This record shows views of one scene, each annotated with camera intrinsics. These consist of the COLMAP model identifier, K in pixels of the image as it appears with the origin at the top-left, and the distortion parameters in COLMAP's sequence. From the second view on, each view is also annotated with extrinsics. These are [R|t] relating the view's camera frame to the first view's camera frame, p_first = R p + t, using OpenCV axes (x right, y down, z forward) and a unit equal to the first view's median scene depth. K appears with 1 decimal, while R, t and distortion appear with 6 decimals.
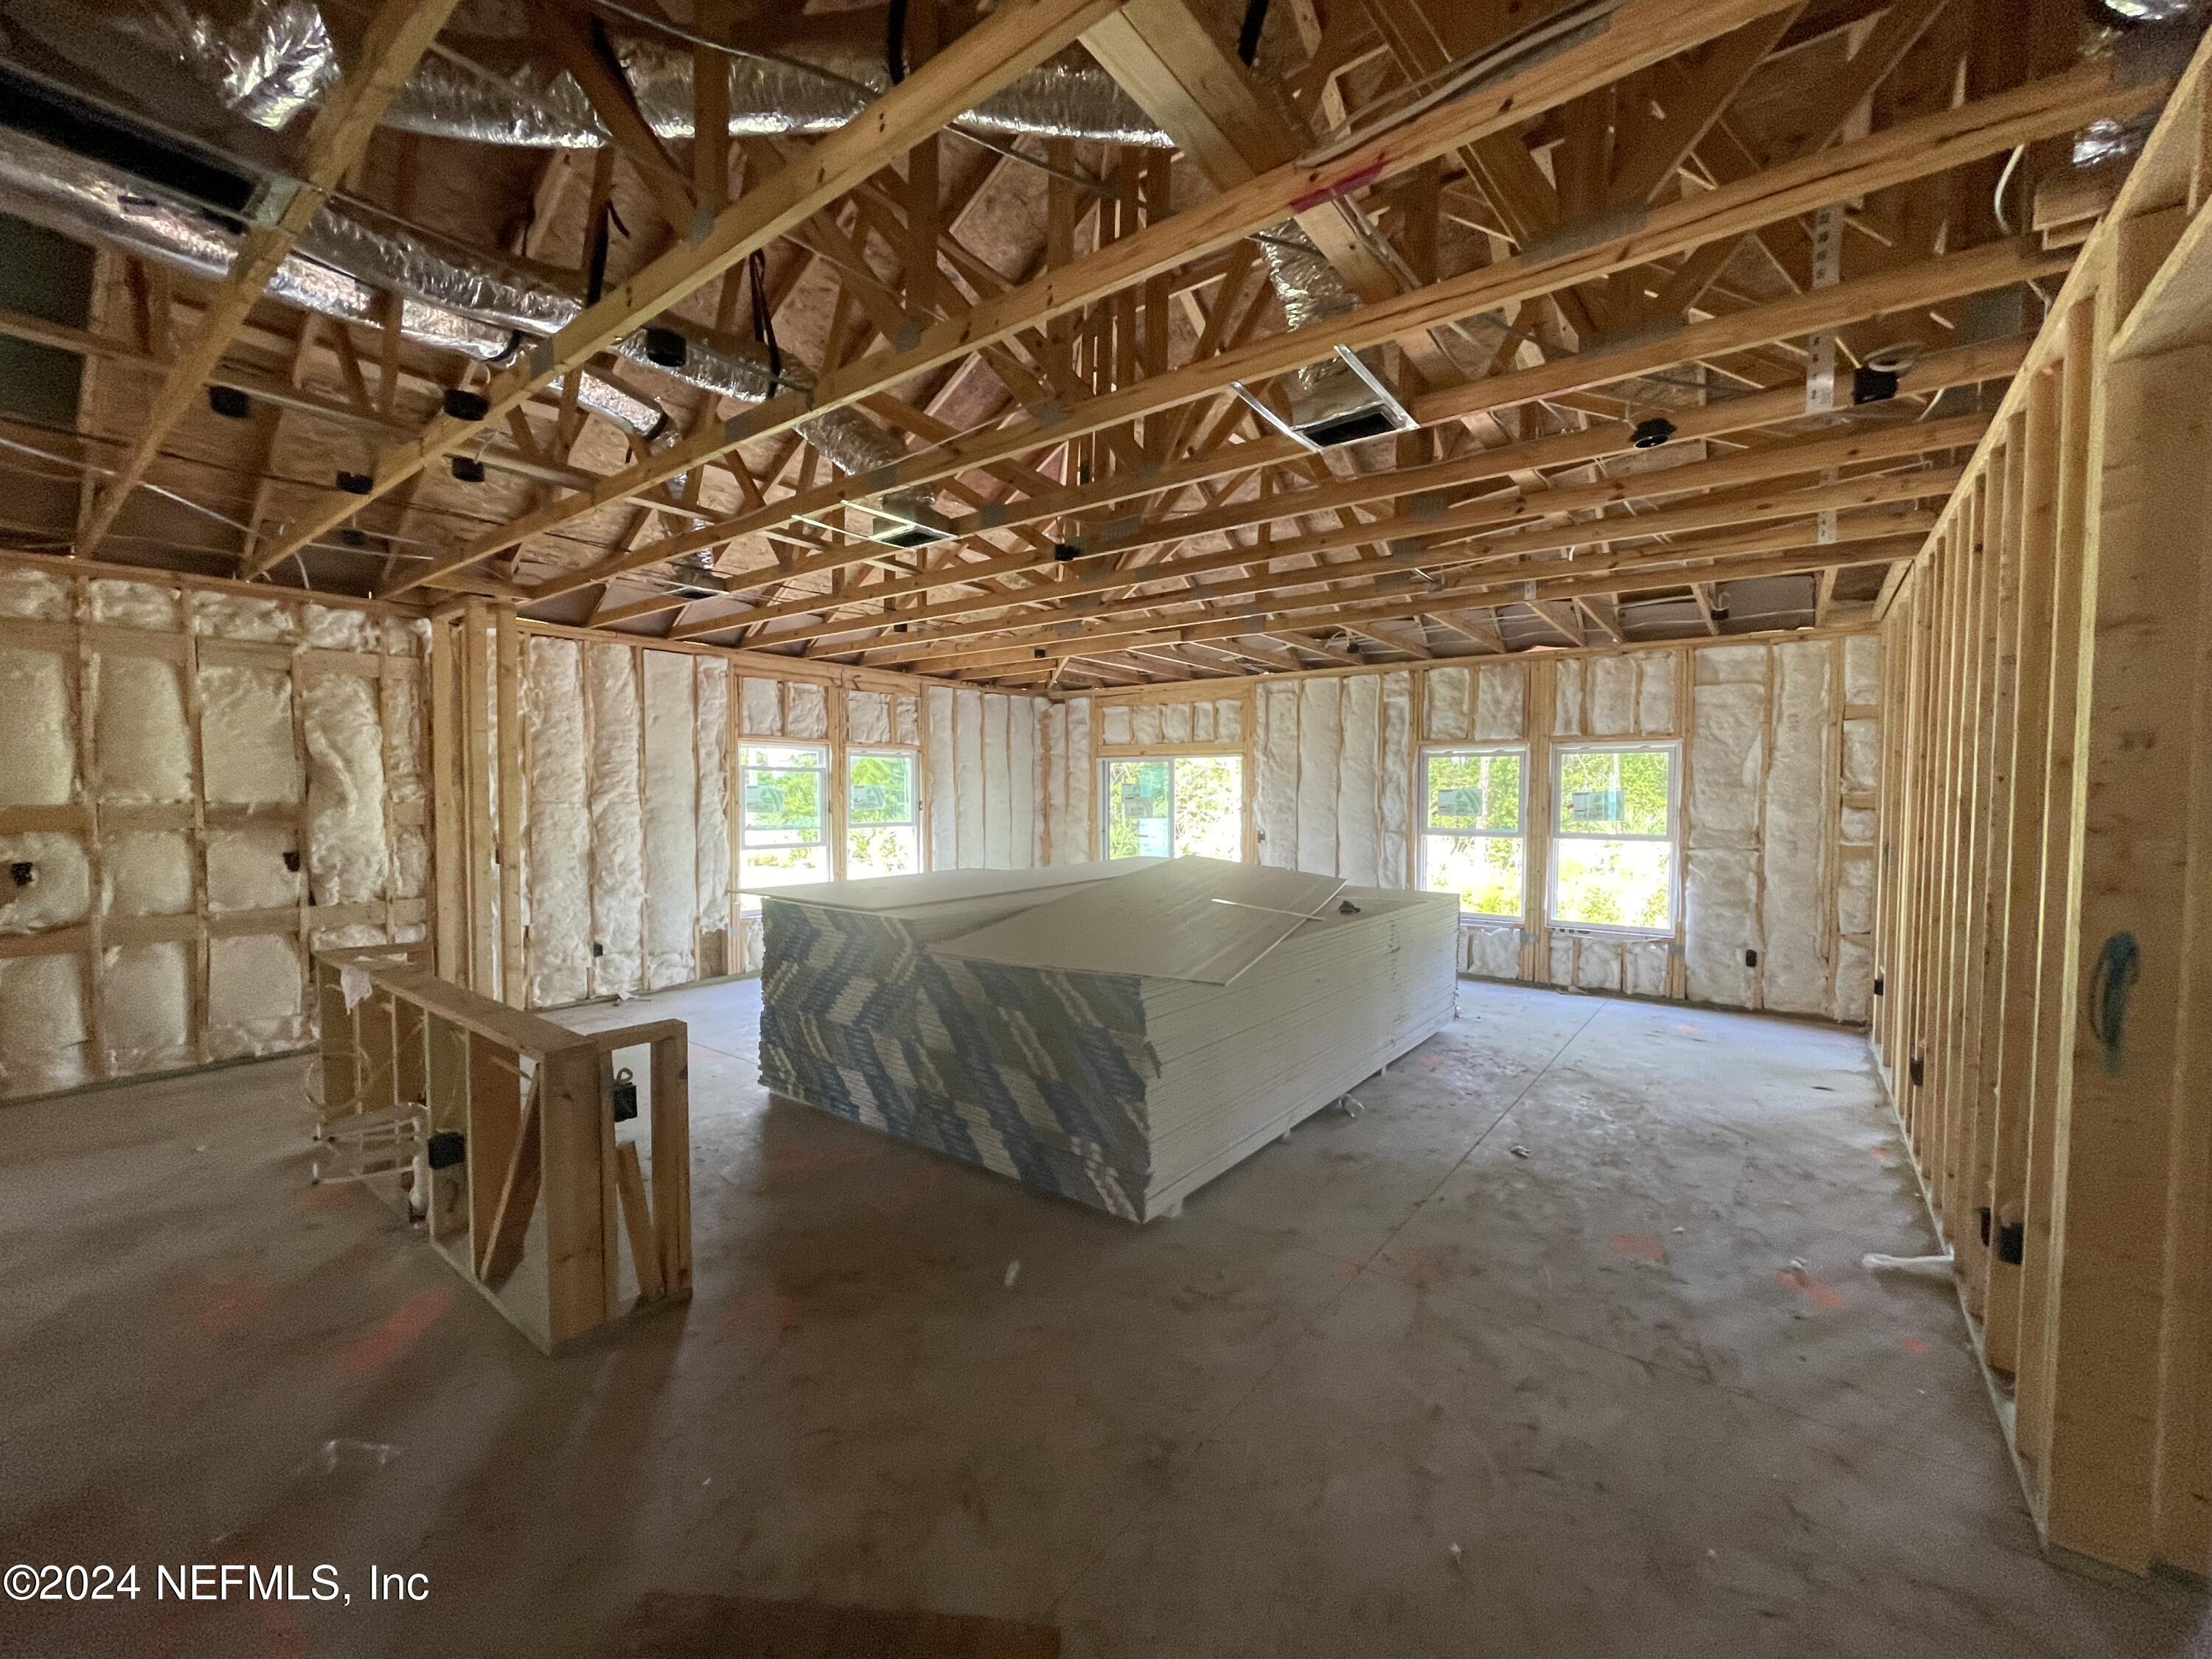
lens RADIAL K [[894.1, 0, 1107.3], [0, 894.1, 825.9], [0, 0, 1]] dist [-0.003895, 0.000771]
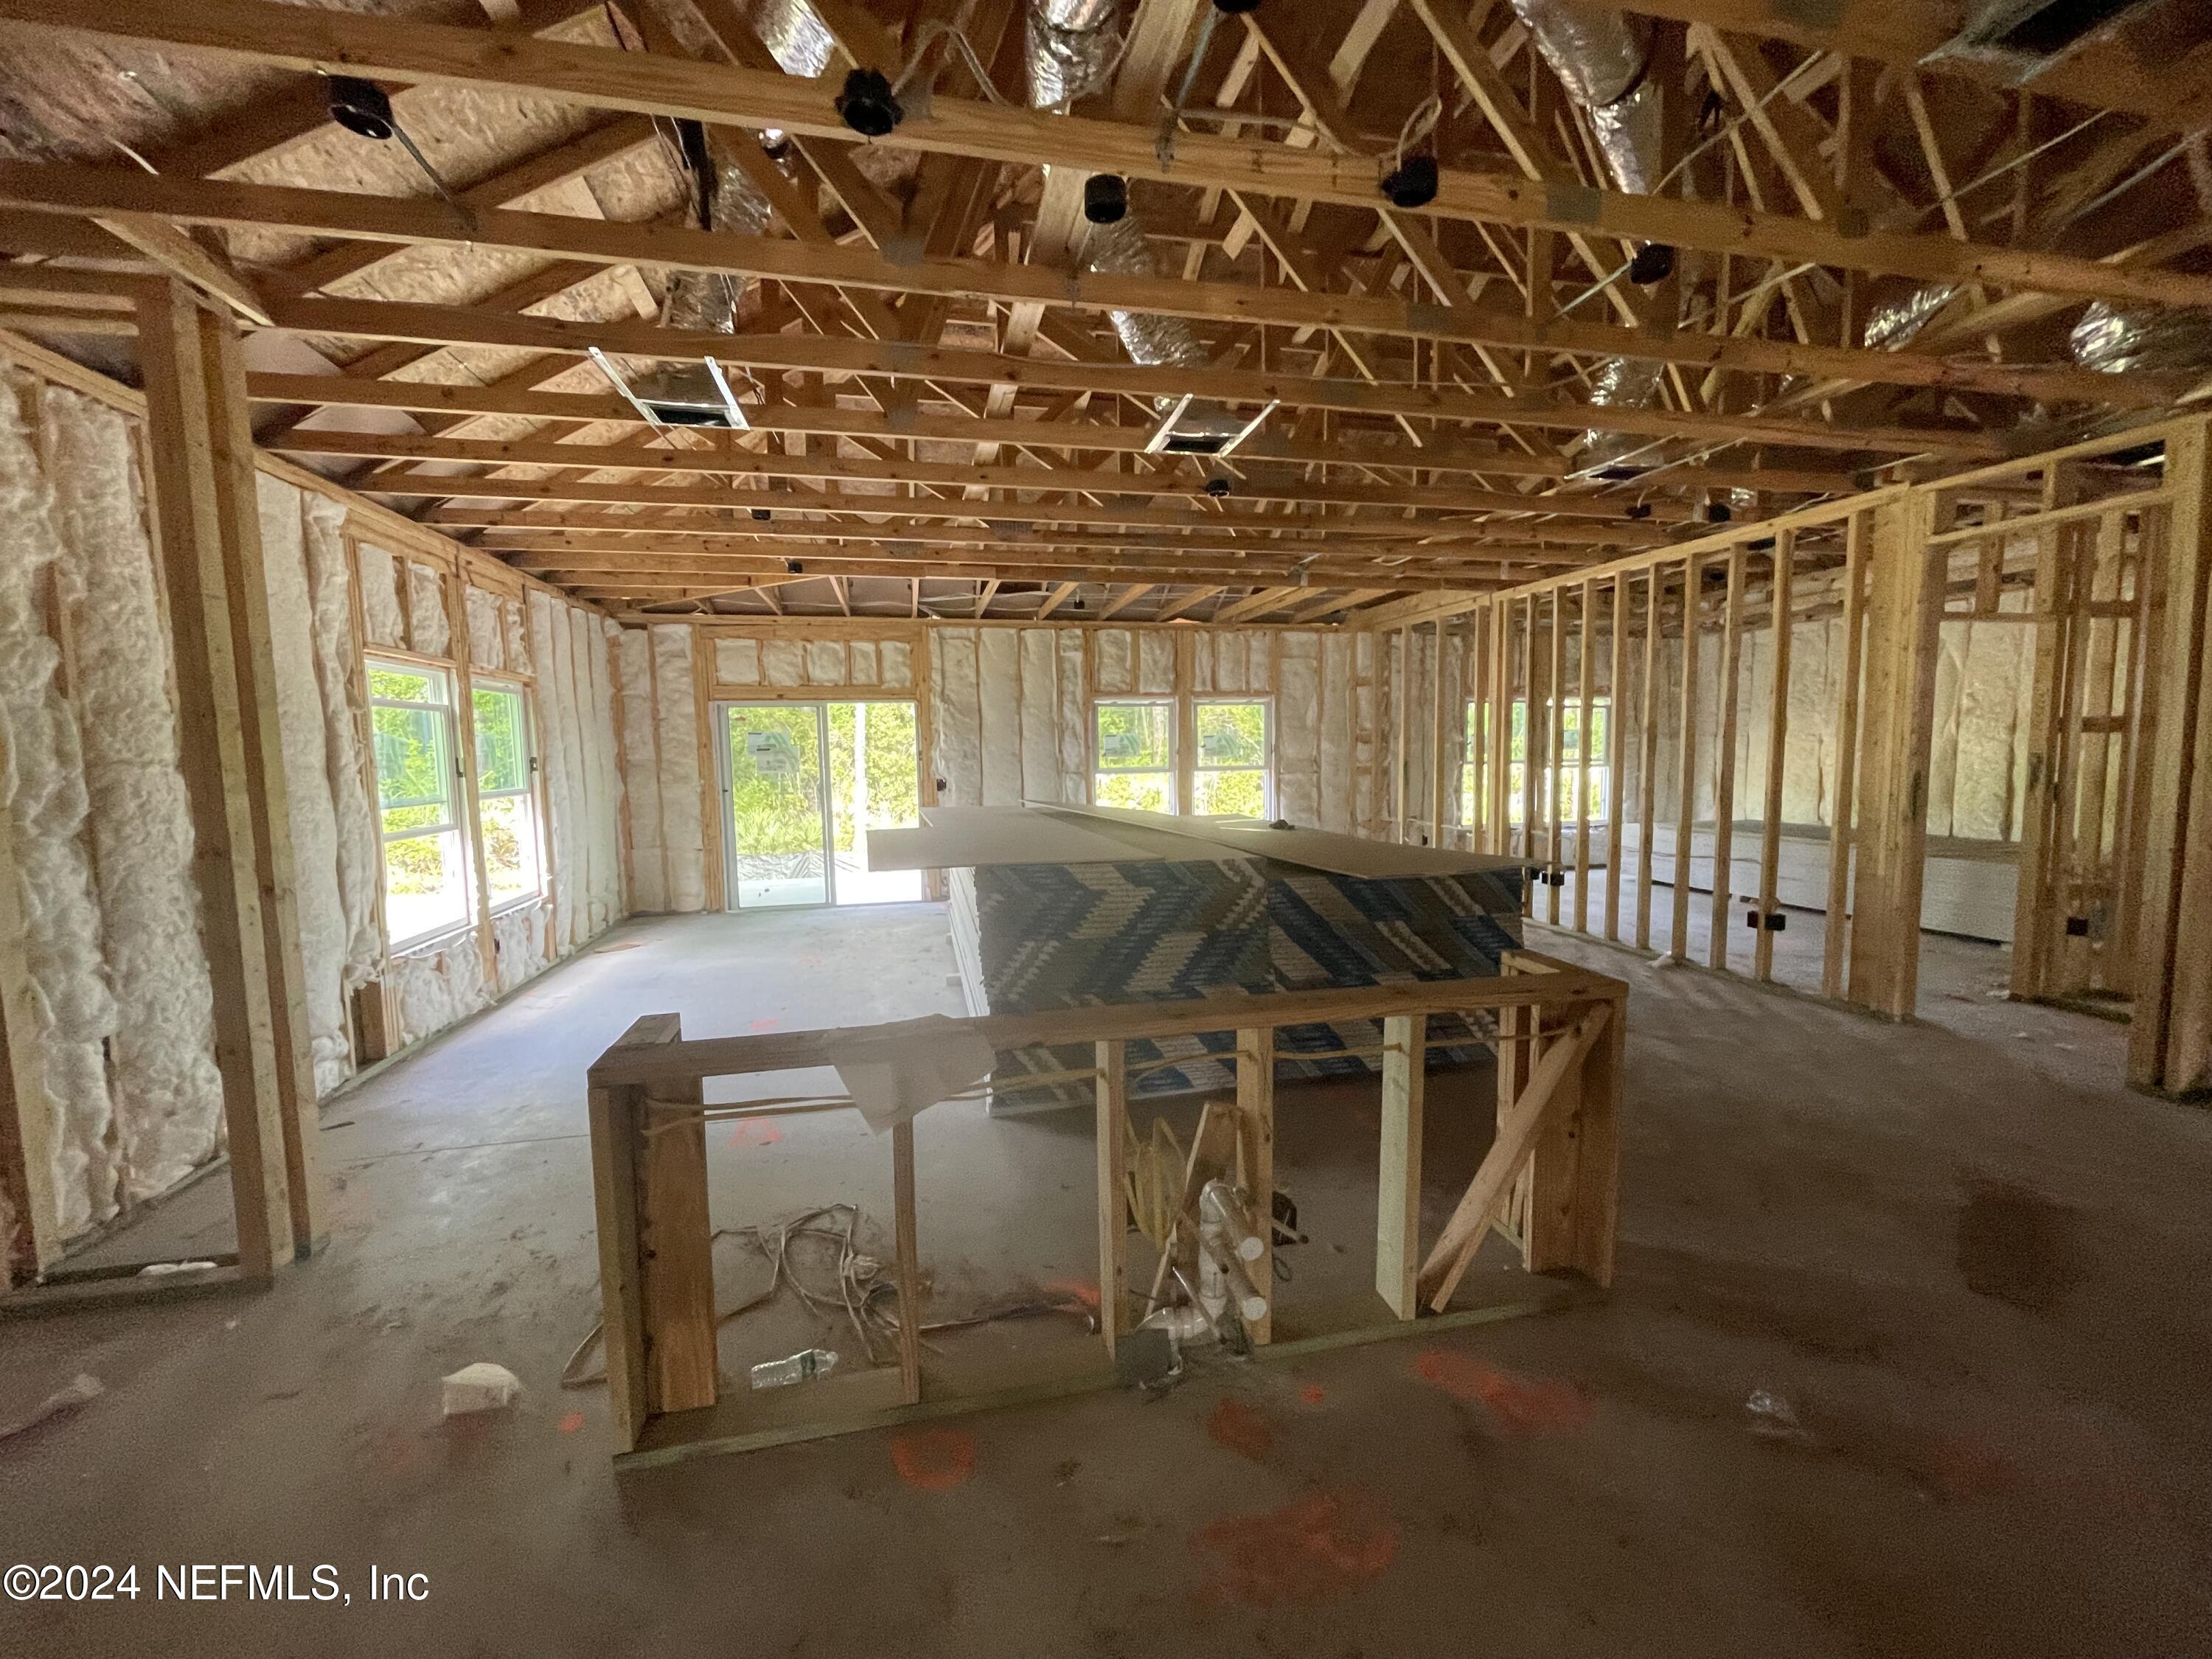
lens RADIAL K [[894.1, 0, 1103.9], [0, 894.1, 828.7], [0, 0, 1]] dist [-0.003895, 0.000771]
pose [[0.641921, -0.084123, 0.762142, -0.553656], [0.047182, 0.996414, 0.070242, -0.000539], [-0.765318, -0.009130, 0.643588, 0.267170]]
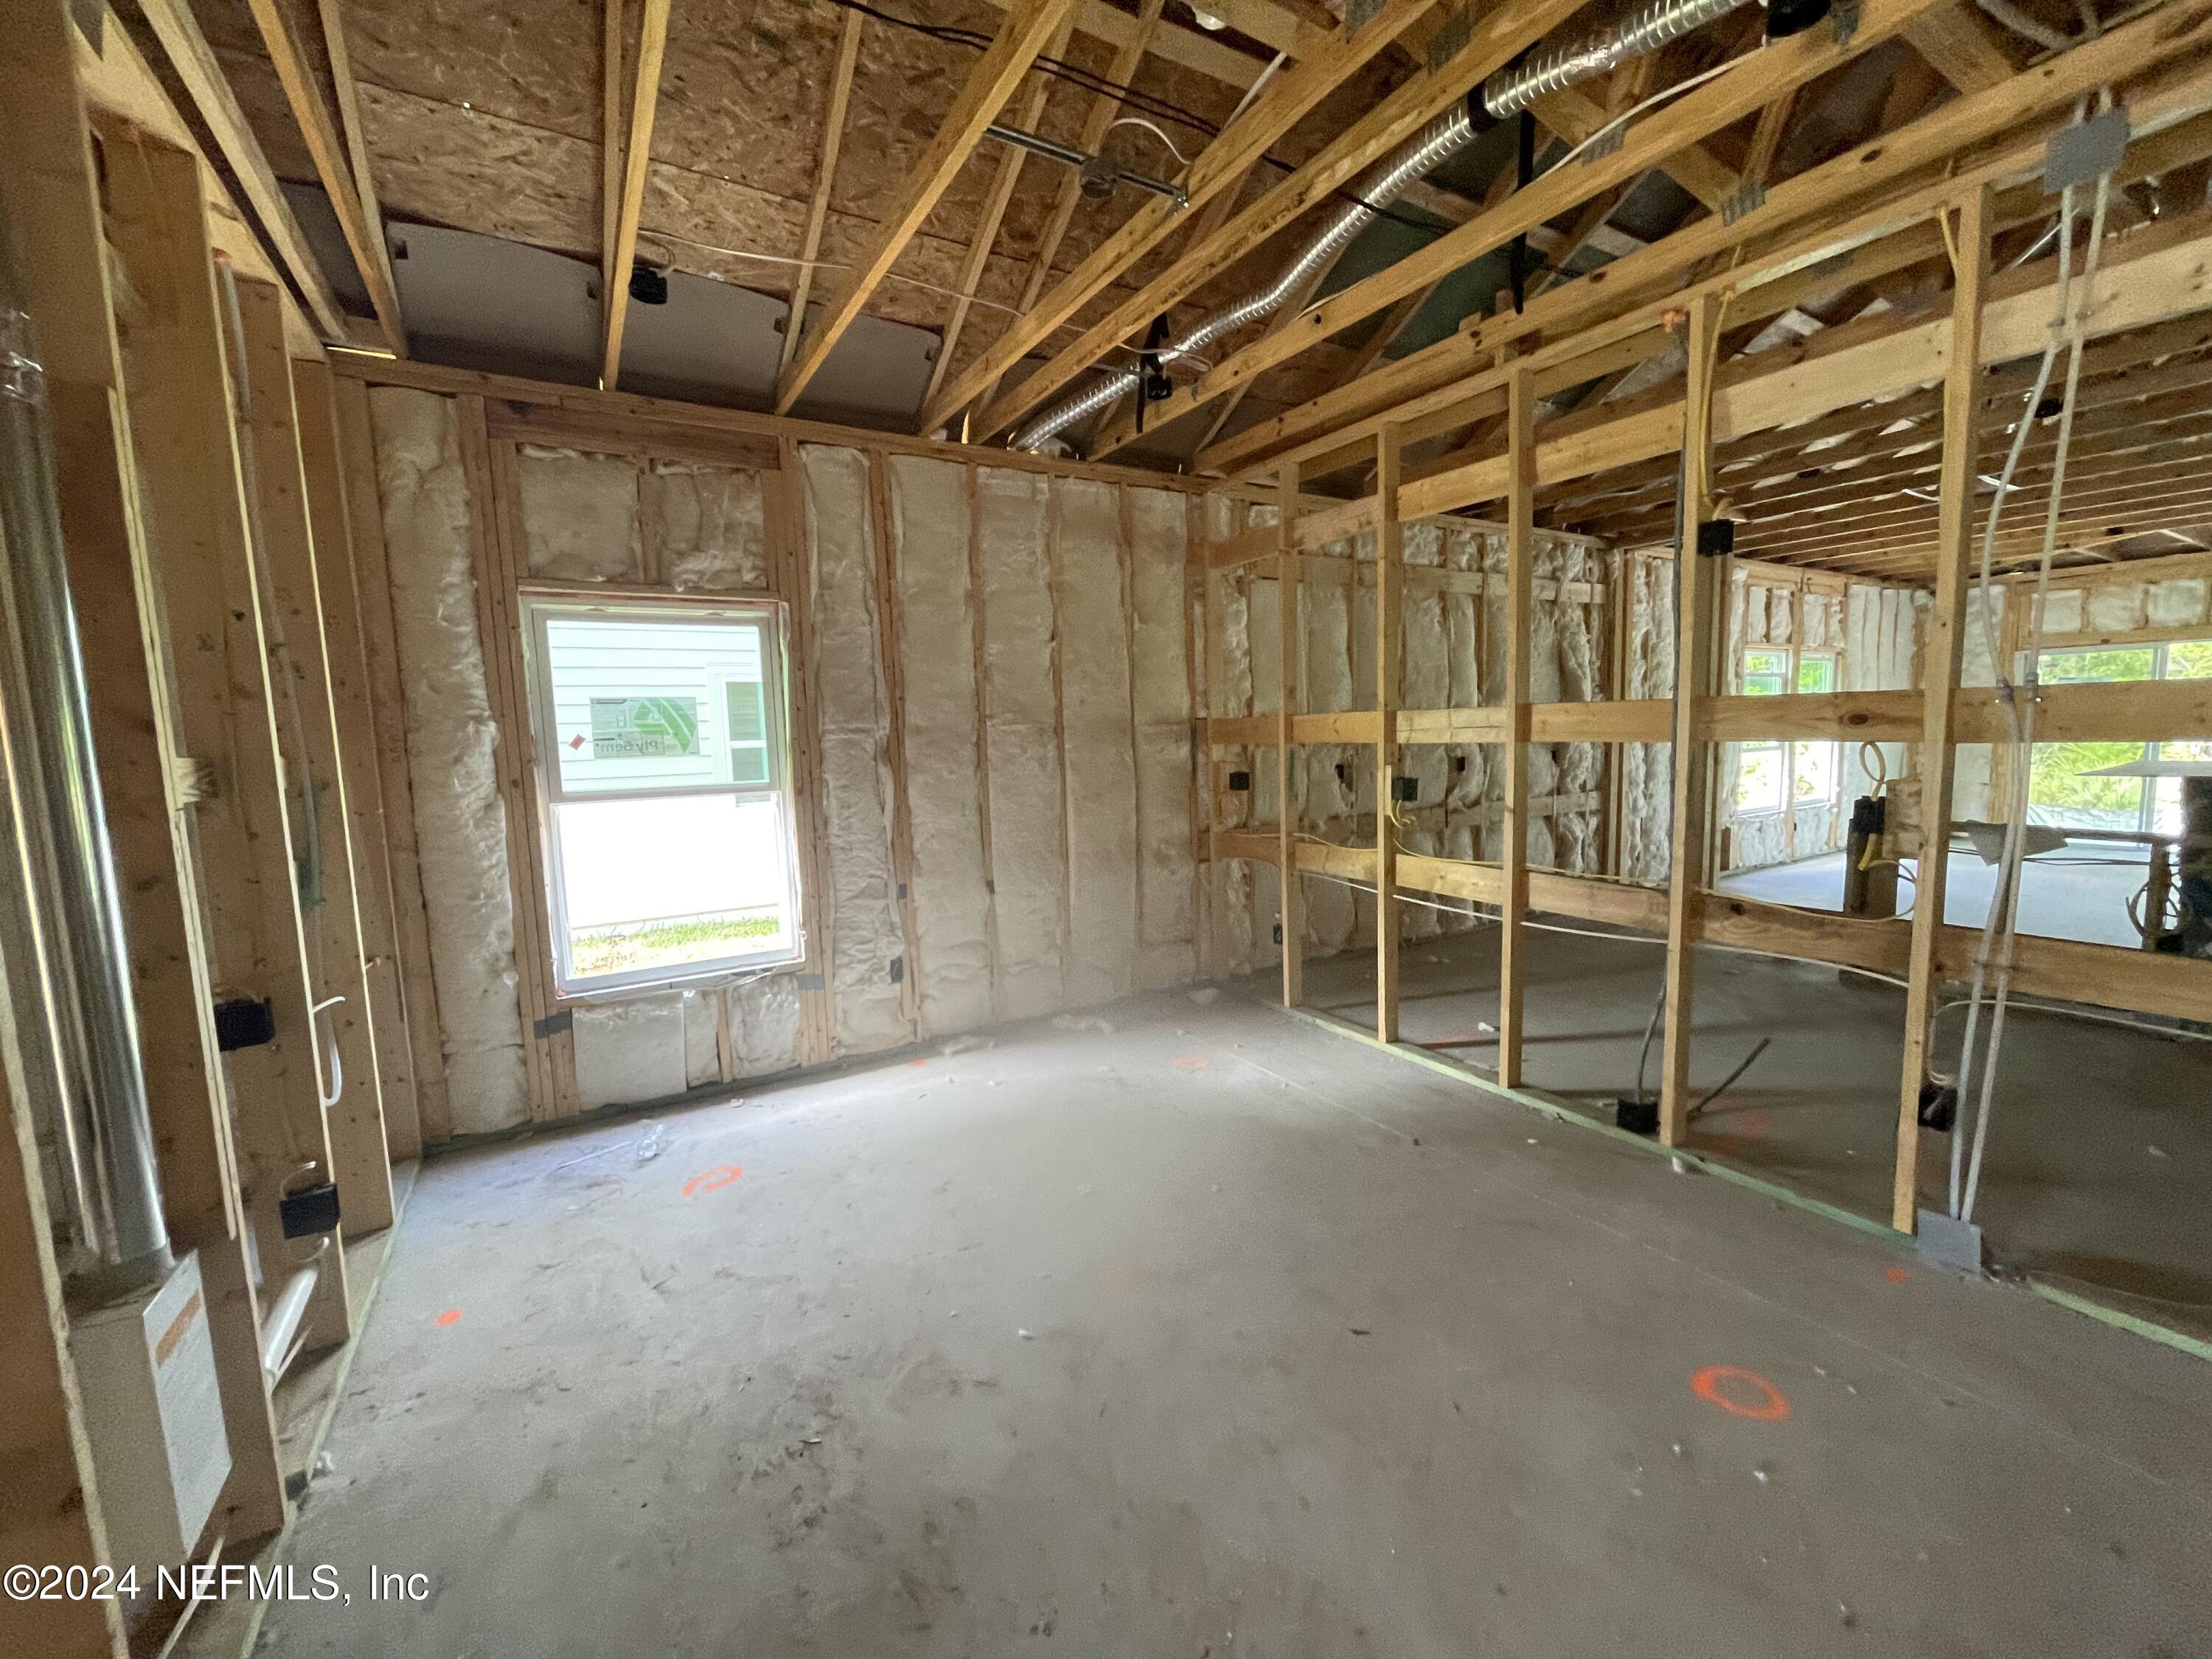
lens RADIAL K [[894.1, 0, 1089.1], [0, 894.1, 832.2], [0, 0, 1]] dist [-0.003895, 0.000771]
pose [[0.929388, 0.006808, -0.369041, -0.737910], [0.022180, 0.996993, 0.074252, 0.024559], [0.368437, -0.077194, 0.926442, -0.260583]]
